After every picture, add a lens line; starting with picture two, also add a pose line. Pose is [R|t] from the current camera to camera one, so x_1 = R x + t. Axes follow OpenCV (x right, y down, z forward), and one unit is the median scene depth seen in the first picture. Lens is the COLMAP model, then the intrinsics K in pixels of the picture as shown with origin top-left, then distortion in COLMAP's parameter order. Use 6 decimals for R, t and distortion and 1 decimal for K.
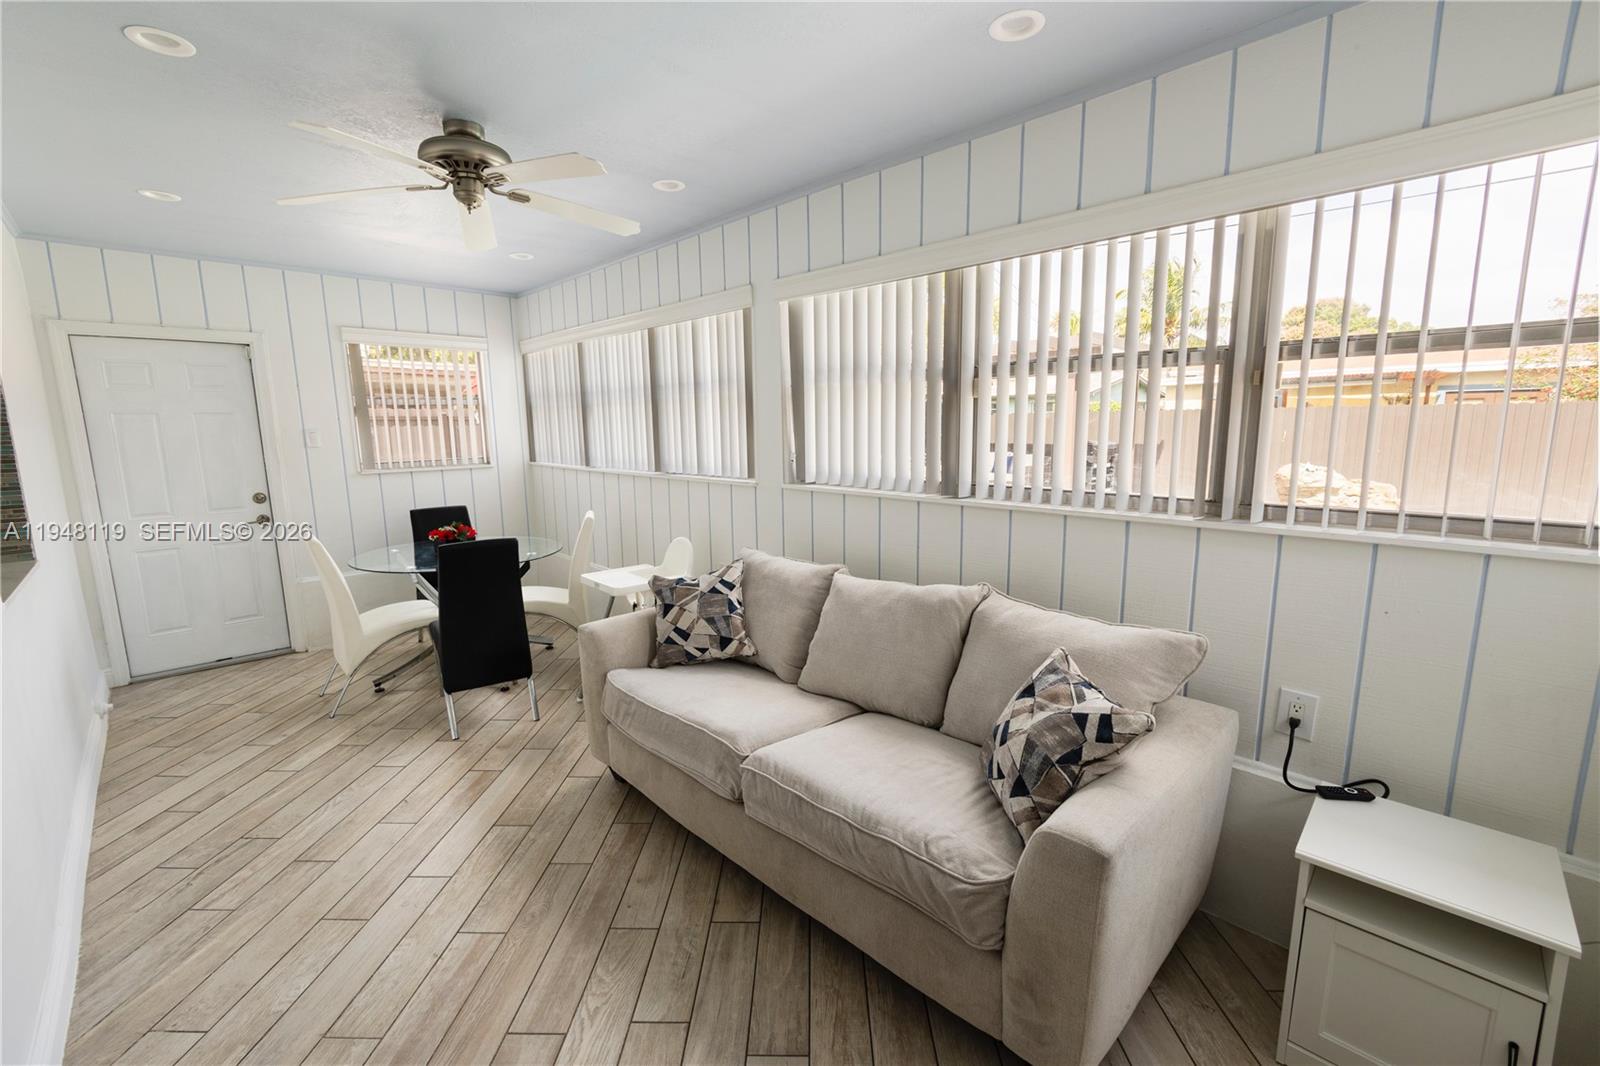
lens RADIAL K [[679.3, 0, 798.9], [0, 679.3, 529.7], [0, 0, 1]] dist [-0.004366, 0.000456]
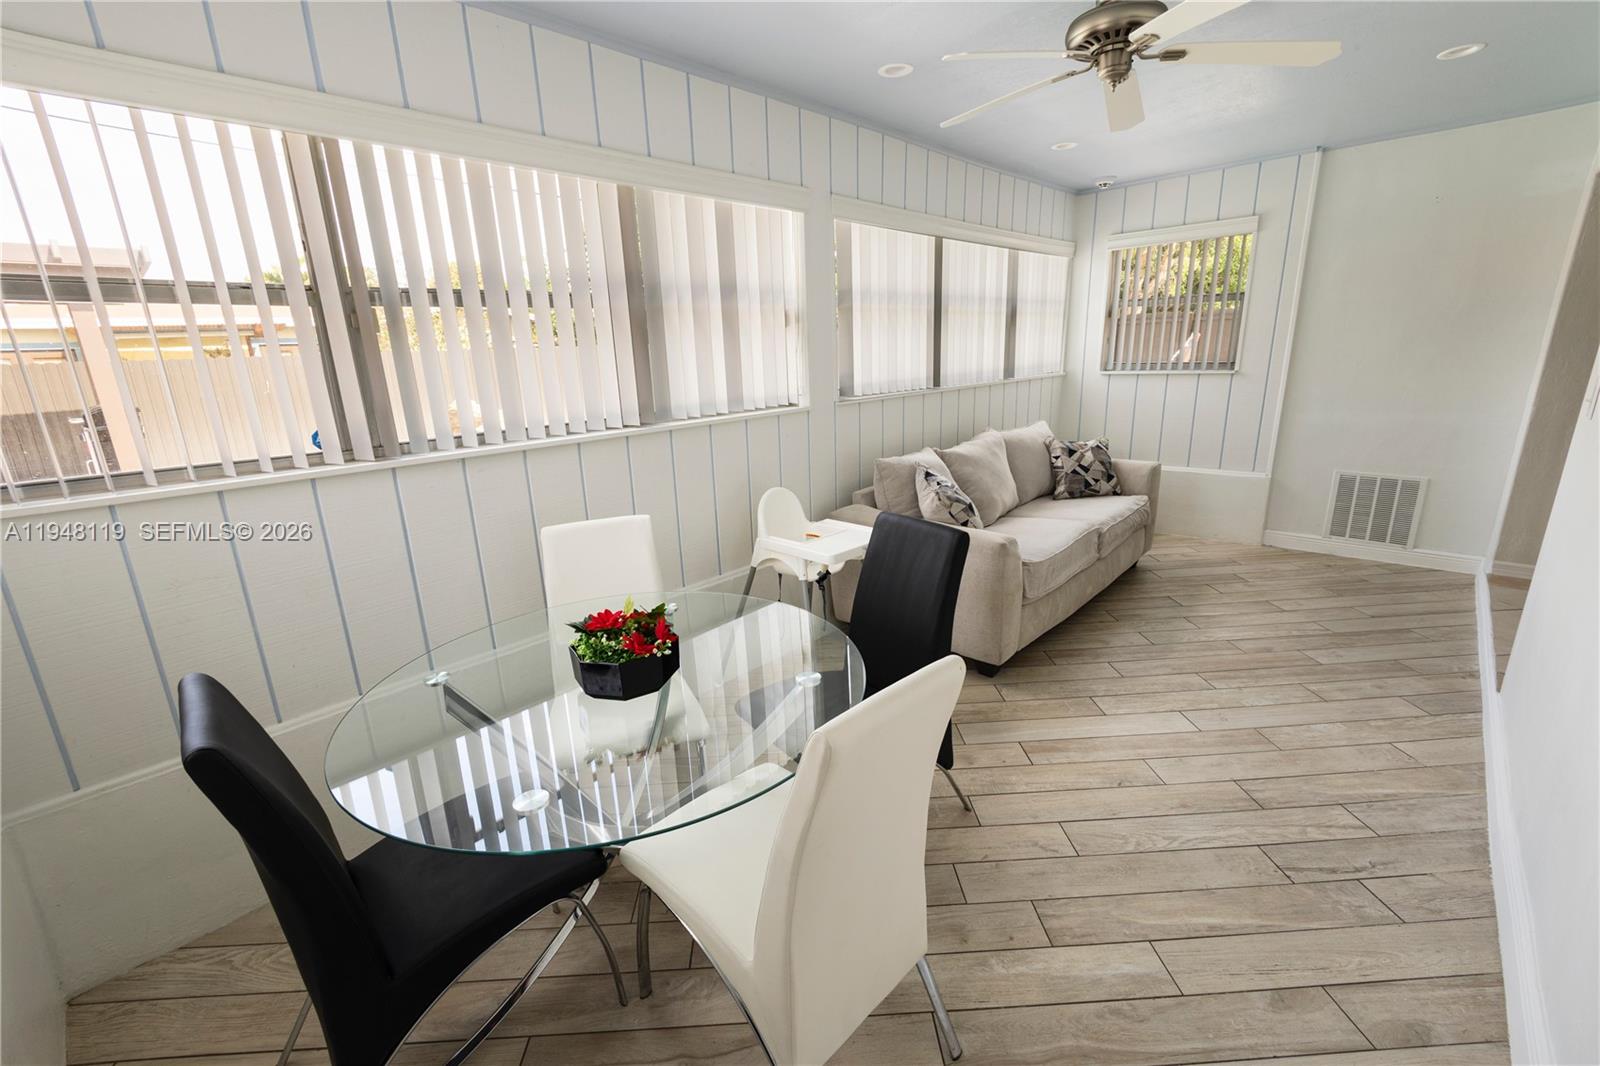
lens RADIAL K [[679.3, 0, 800.7], [0, 679.3, 529.9], [0, 0, 1]] dist [-0.004366, 0.000456]
pose [[-0.059221, -0.249947, 0.966447, -1.258984], [0.195738, 0.946444, 0.256768, -0.187674], [-0.978866, 0.204377, -0.007125, 1.297015]]
